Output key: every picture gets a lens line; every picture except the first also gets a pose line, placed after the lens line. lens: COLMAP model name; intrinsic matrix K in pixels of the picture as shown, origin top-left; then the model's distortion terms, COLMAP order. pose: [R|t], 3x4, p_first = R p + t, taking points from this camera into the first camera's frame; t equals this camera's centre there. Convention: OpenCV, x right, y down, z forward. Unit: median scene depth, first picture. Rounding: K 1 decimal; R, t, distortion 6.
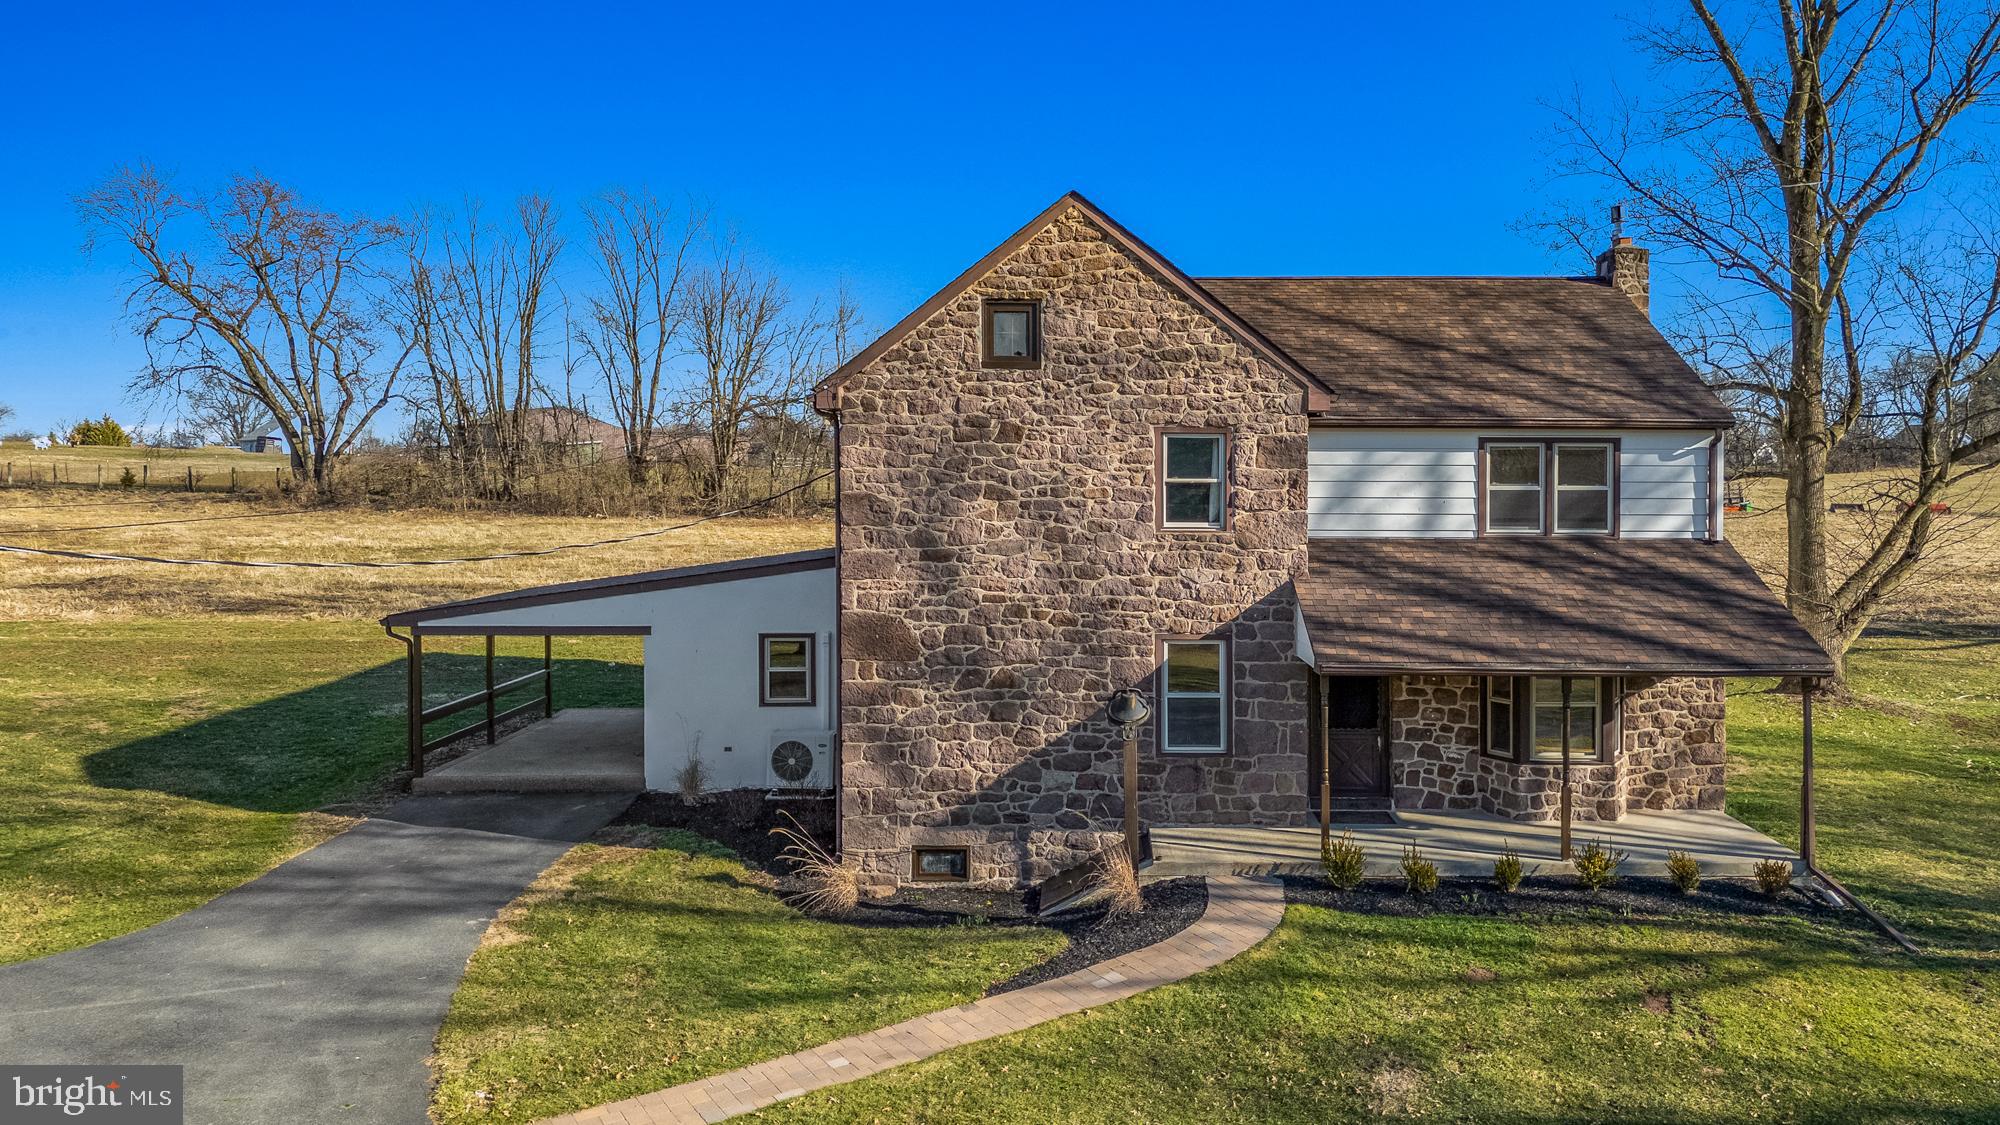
lens RADIAL K [[1502.1, 0, 1142.2], [0, 1502.1, 507.1], [0, 0, 1]] dist [0.052689, -0.005050]
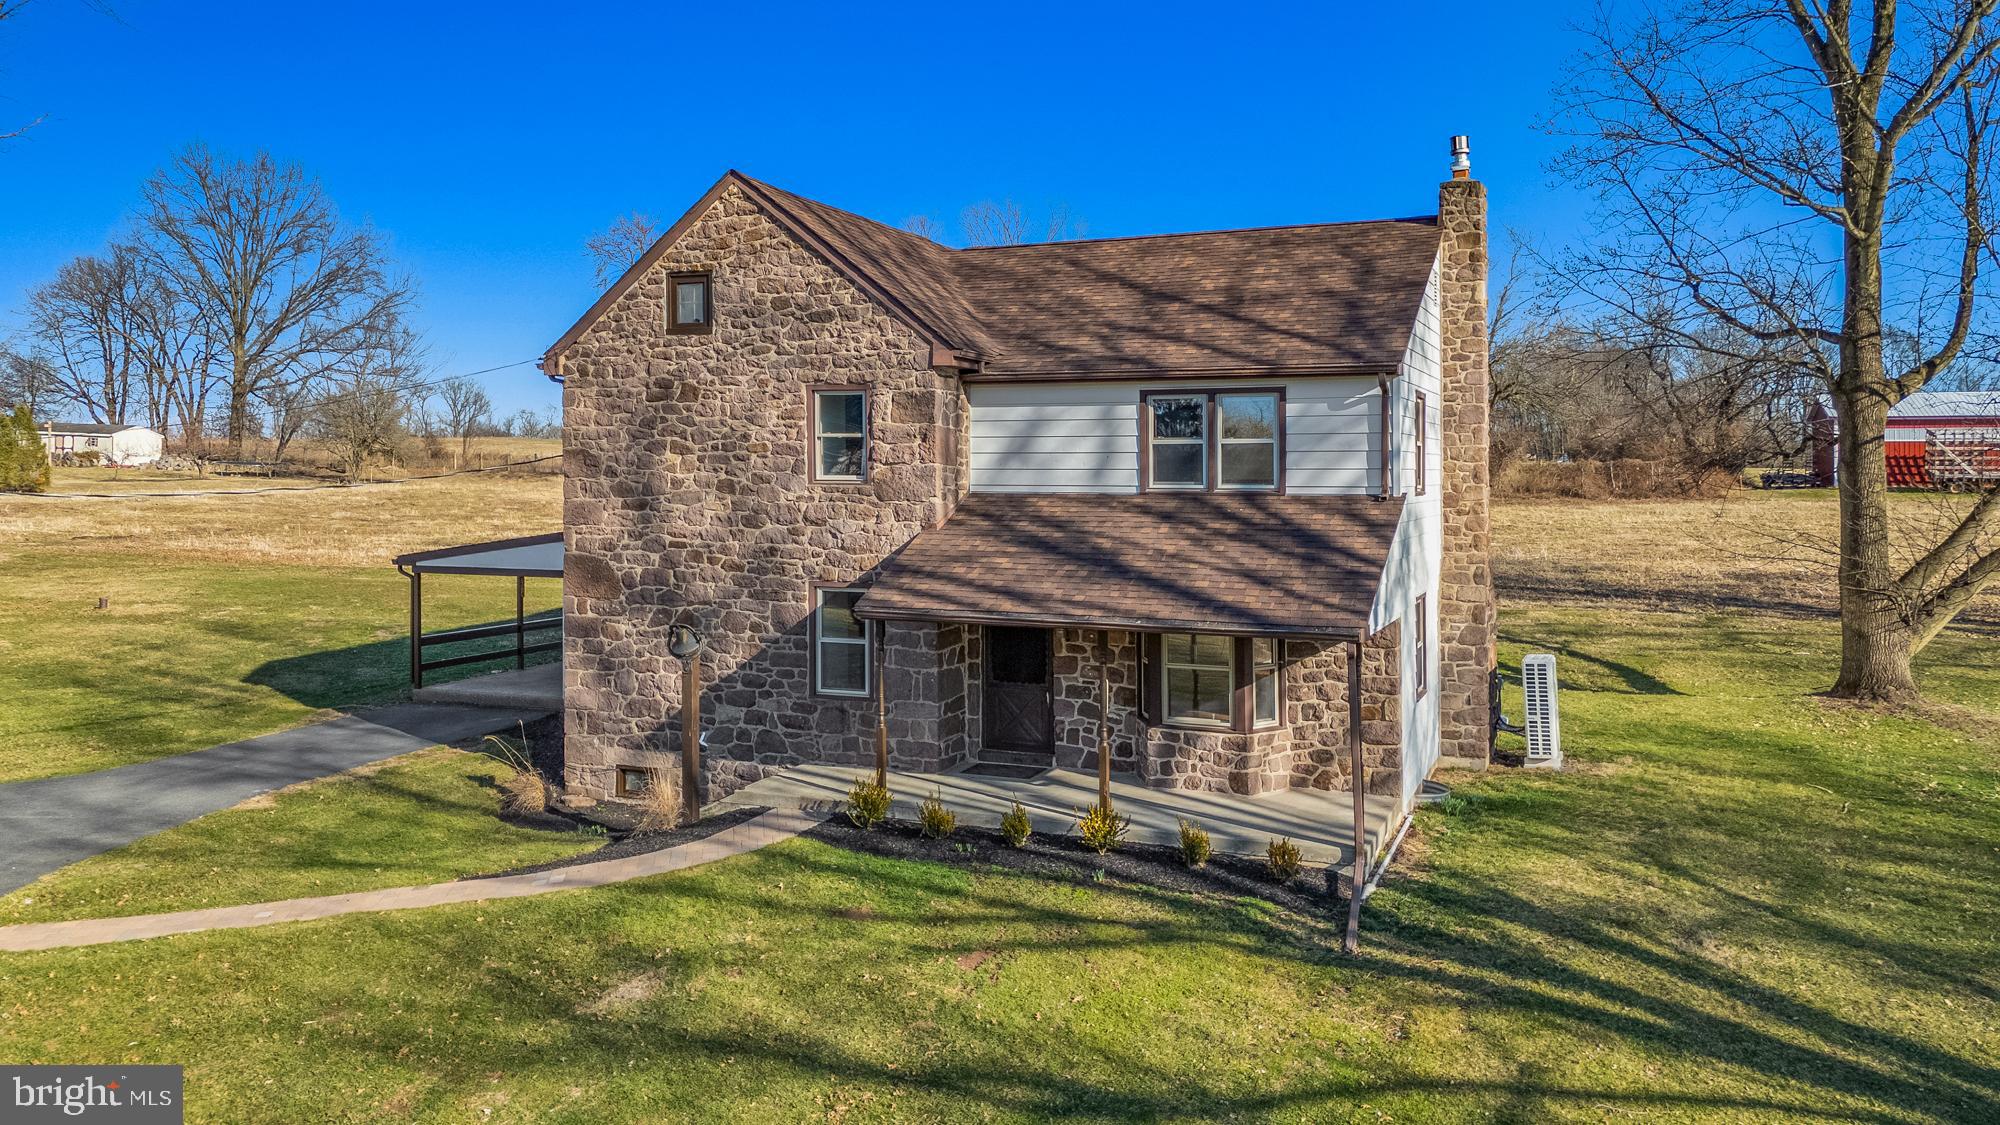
lens RADIAL K [[1489.4, 0, 1001.0], [0, 1489.4, 463.4], [0, 0, 1]] dist [0.047760, -0.001659]
pose [[0.923492, -0.002220, -0.383611, 0.535886], [-0.005237, 0.999817, -0.018392, 0.020422], [0.383581, 0.018994, 0.923312, 0.082024]]
